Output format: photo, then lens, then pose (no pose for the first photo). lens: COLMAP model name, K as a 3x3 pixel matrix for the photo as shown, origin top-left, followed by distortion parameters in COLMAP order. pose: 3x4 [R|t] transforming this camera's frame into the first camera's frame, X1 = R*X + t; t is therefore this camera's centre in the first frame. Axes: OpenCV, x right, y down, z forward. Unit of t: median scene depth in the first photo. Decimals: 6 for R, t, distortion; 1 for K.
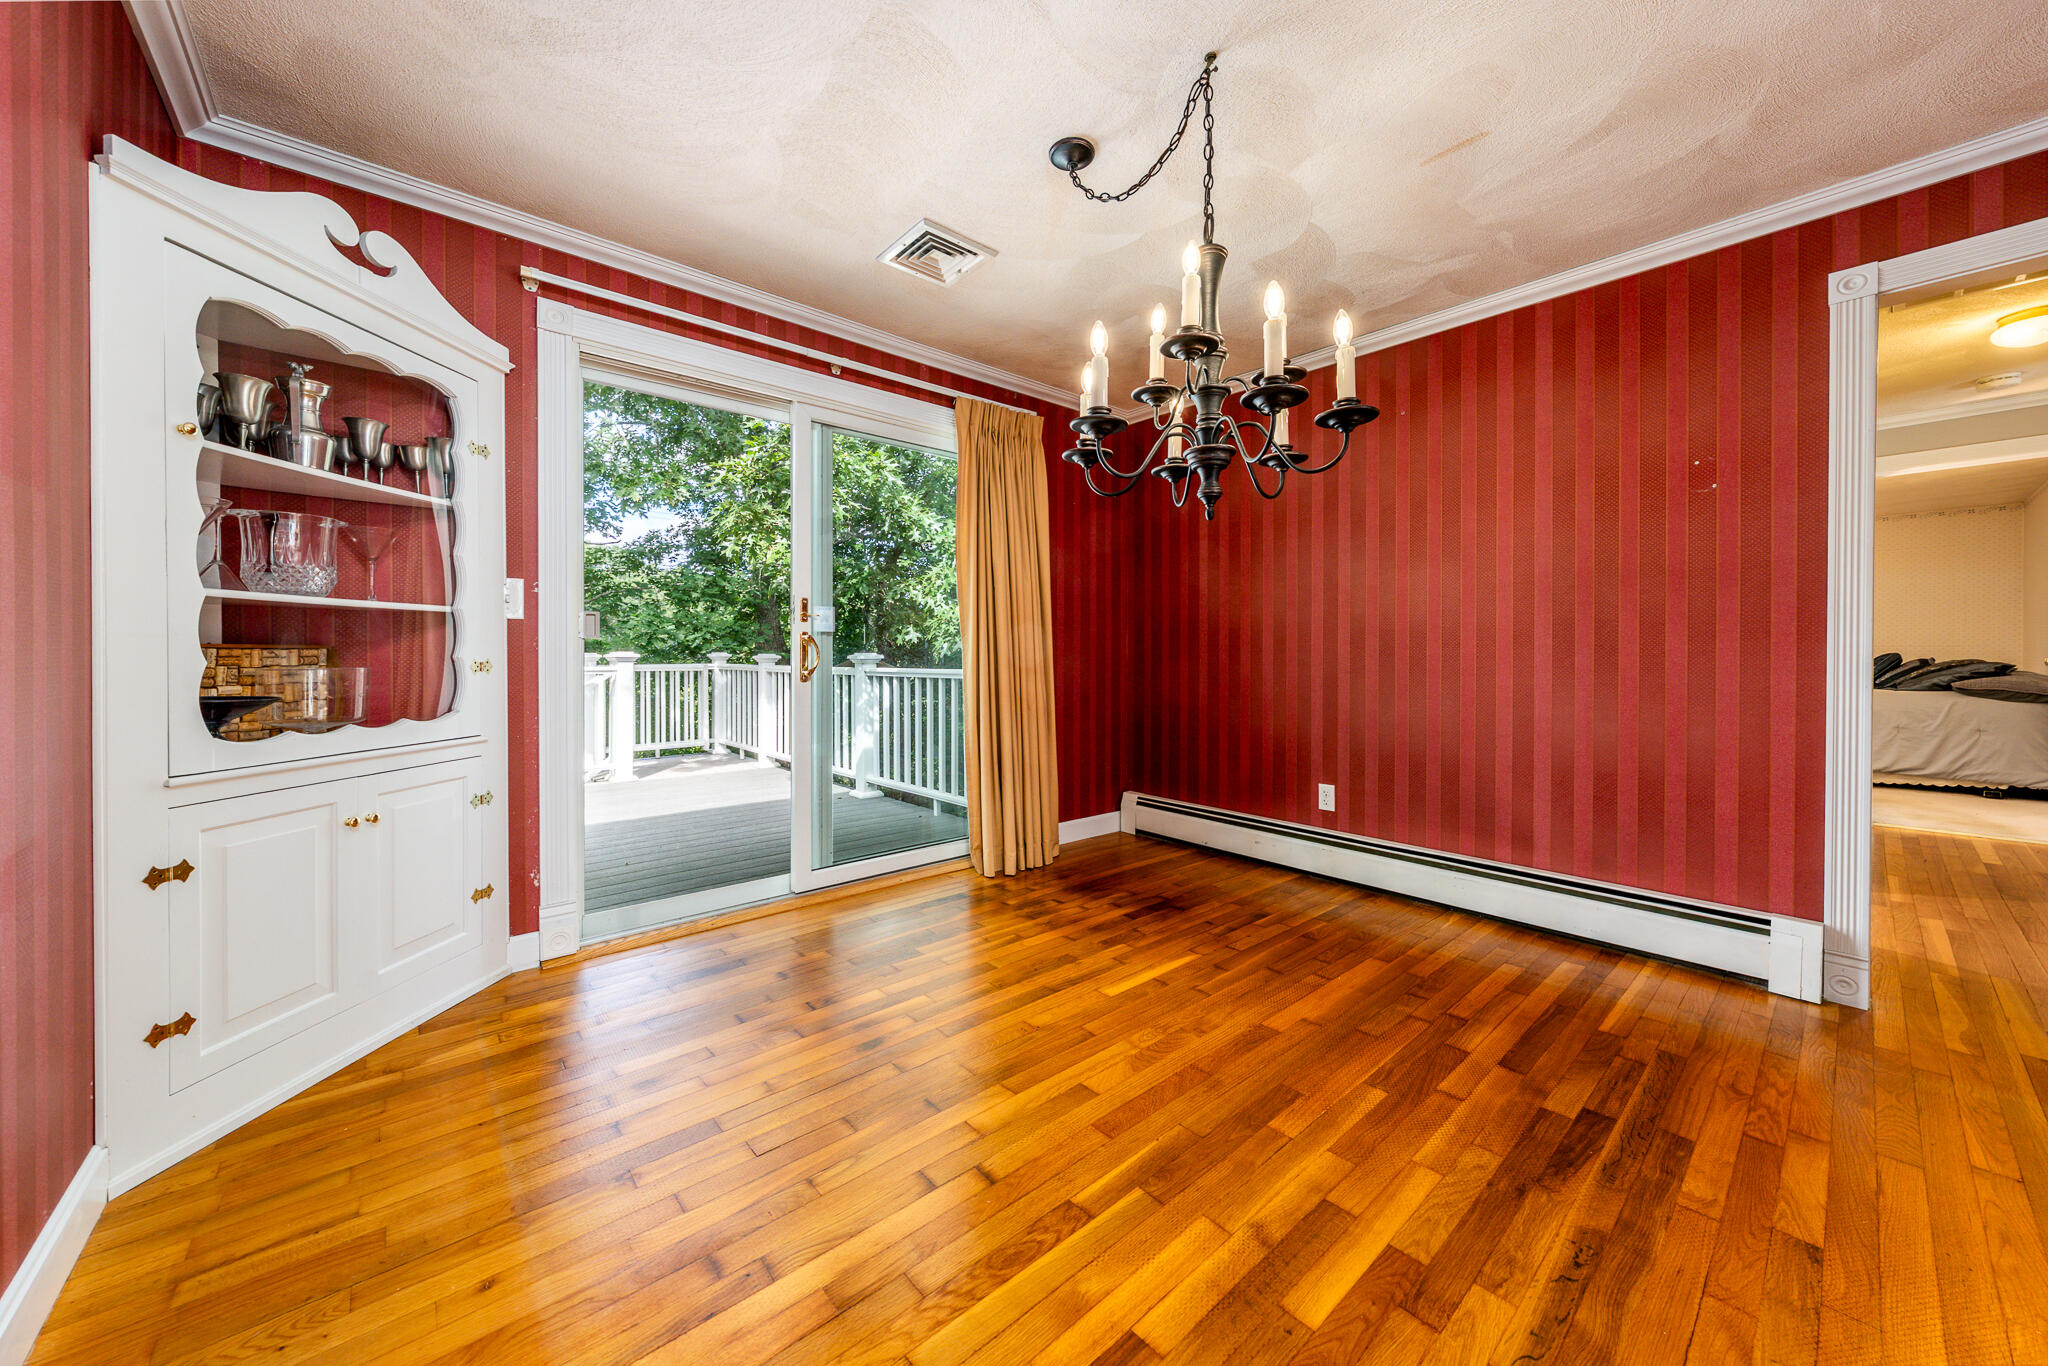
lens RADIAL K [[712.1, 0, 1030.6], [0, 712.1, 657.2], [0, 0, 1]] dist [-0.002104, -0.000172]
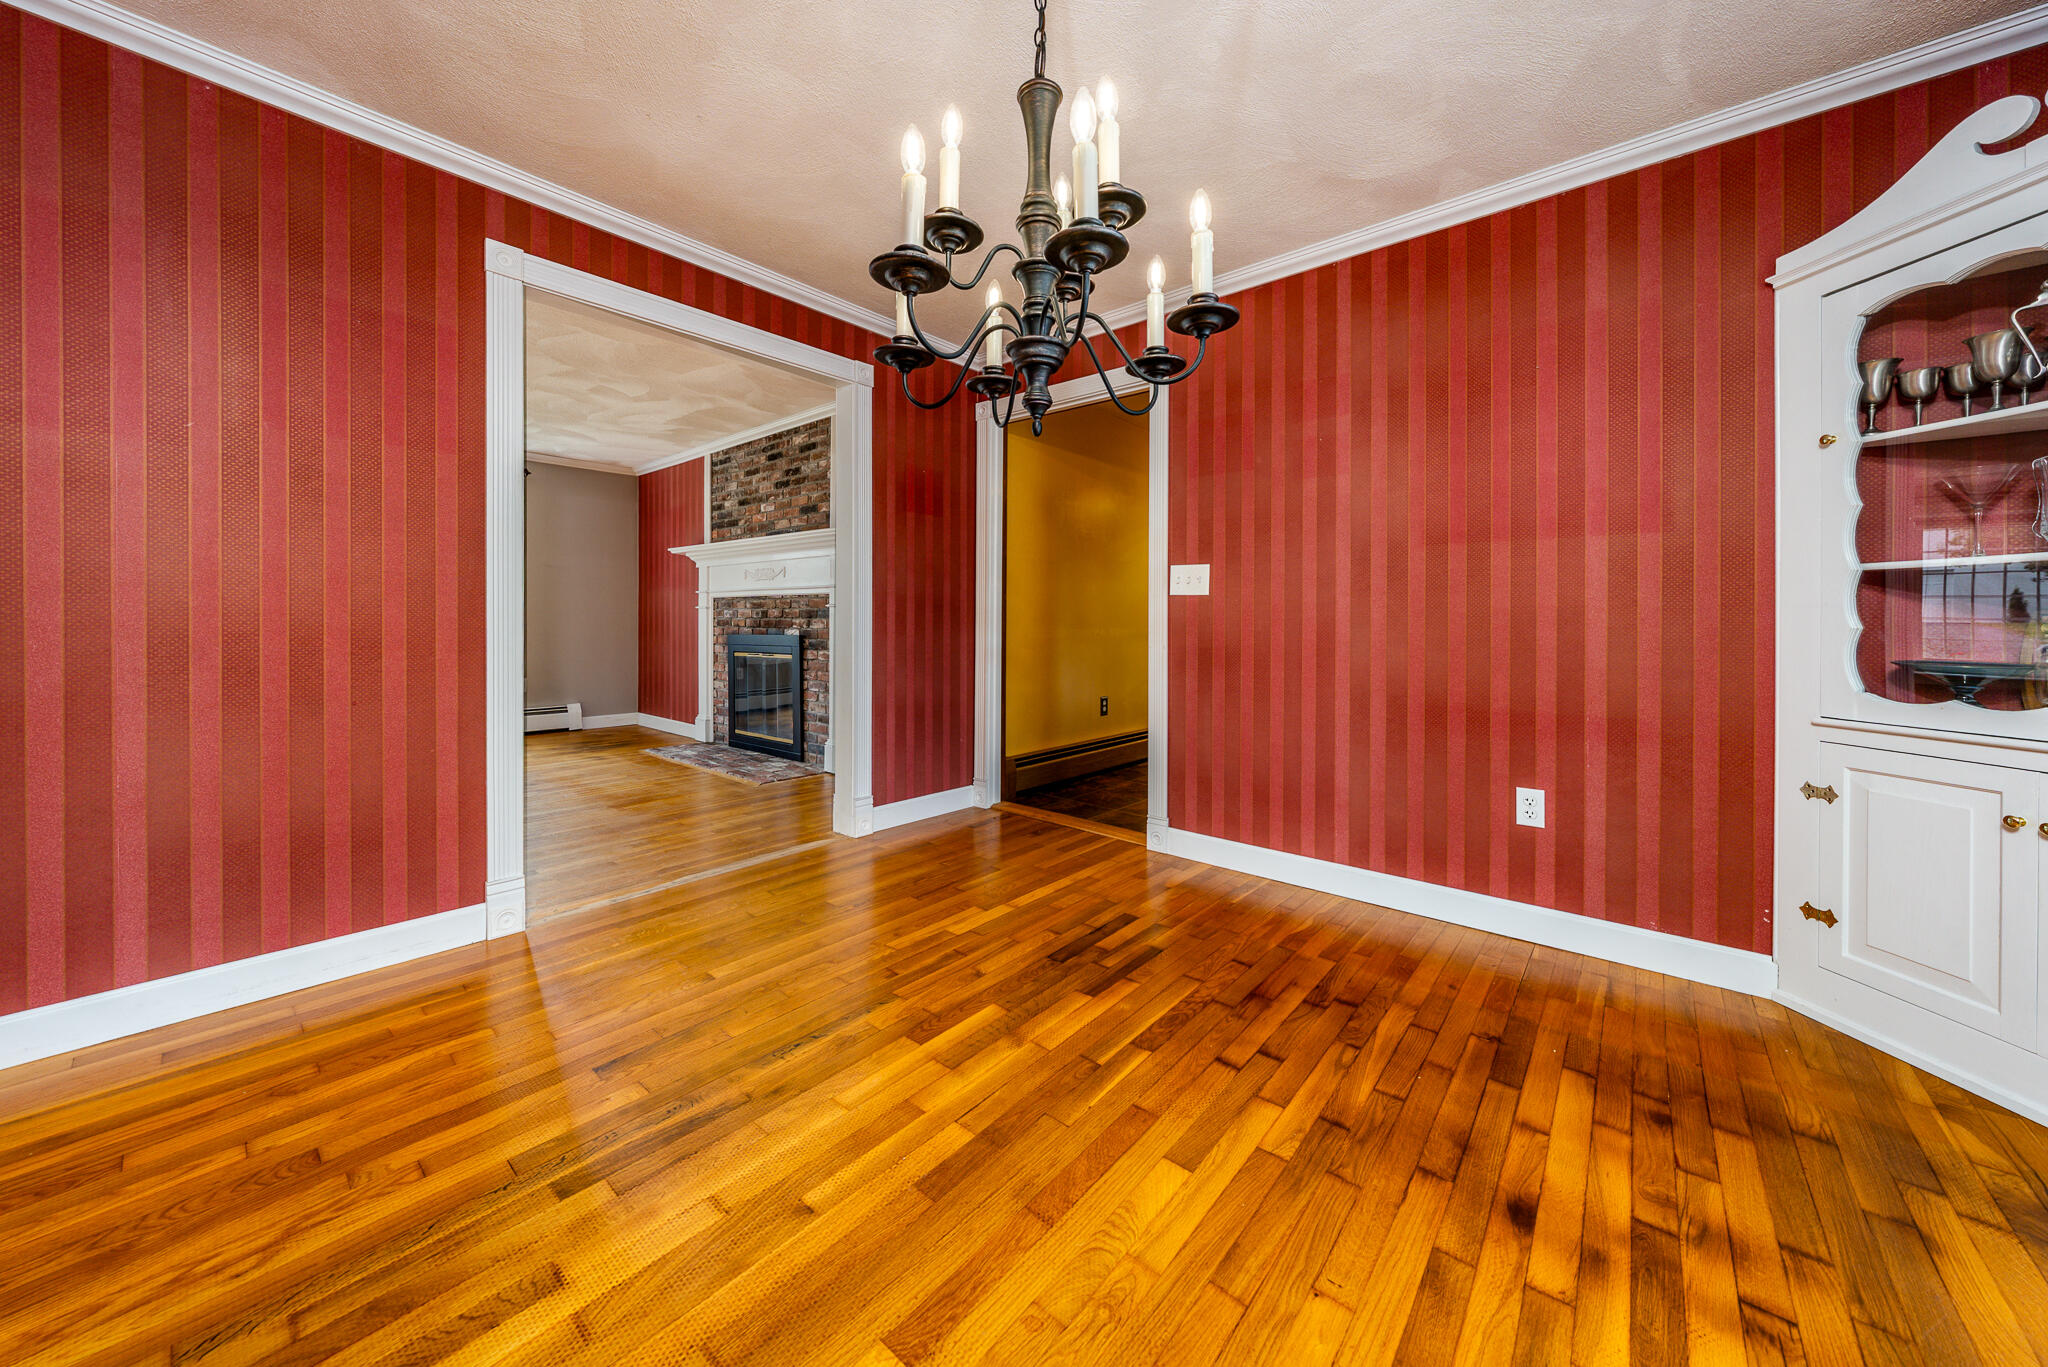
lens RADIAL K [[712.1, 0, 1030.6], [0, 712.1, 657.7], [0, 0, 1]] dist [-0.002104, -0.000172]
pose [[-0.986388, 0.007170, -0.164276, 0.276137], [-0.003564, 0.997882, 0.064953, -0.013467], [0.164394, 0.064654, -0.984274, 1.270307]]
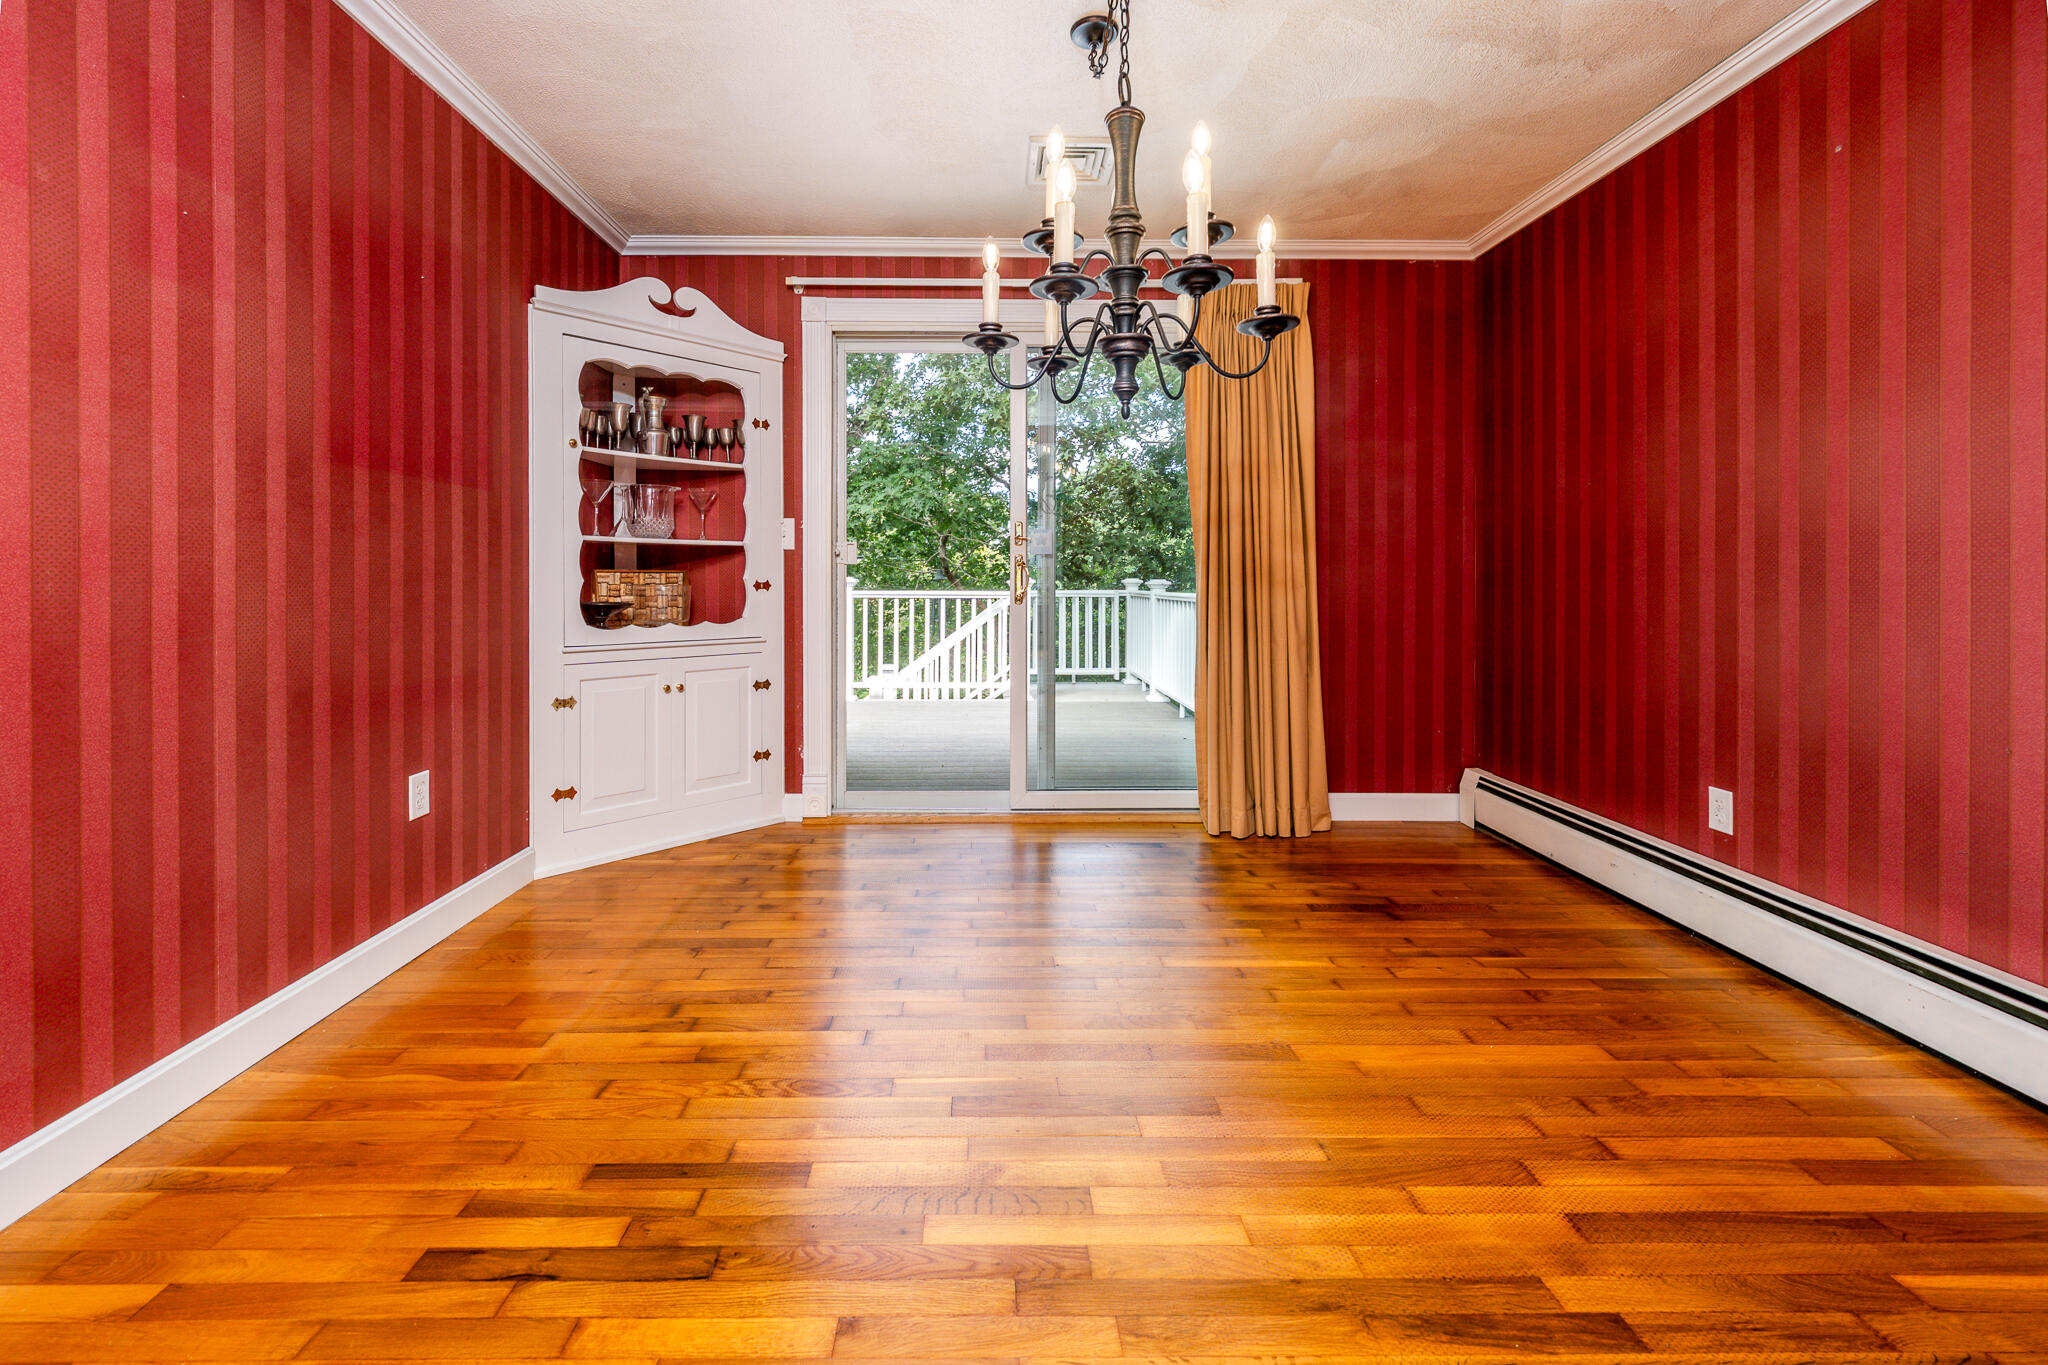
lens RADIAL K [[841.9, 0, 1002.4], [0, 841.9, 583.9], [0, 0, 1]] dist [-0.000748, 0.000236]
pose [[0.767081, 0.003179, -0.641542, 0.583471], [-0.004704, 0.999989, -0.000669, 0.008757], [0.641533, 0.003531, 0.767087, 0.074960]]
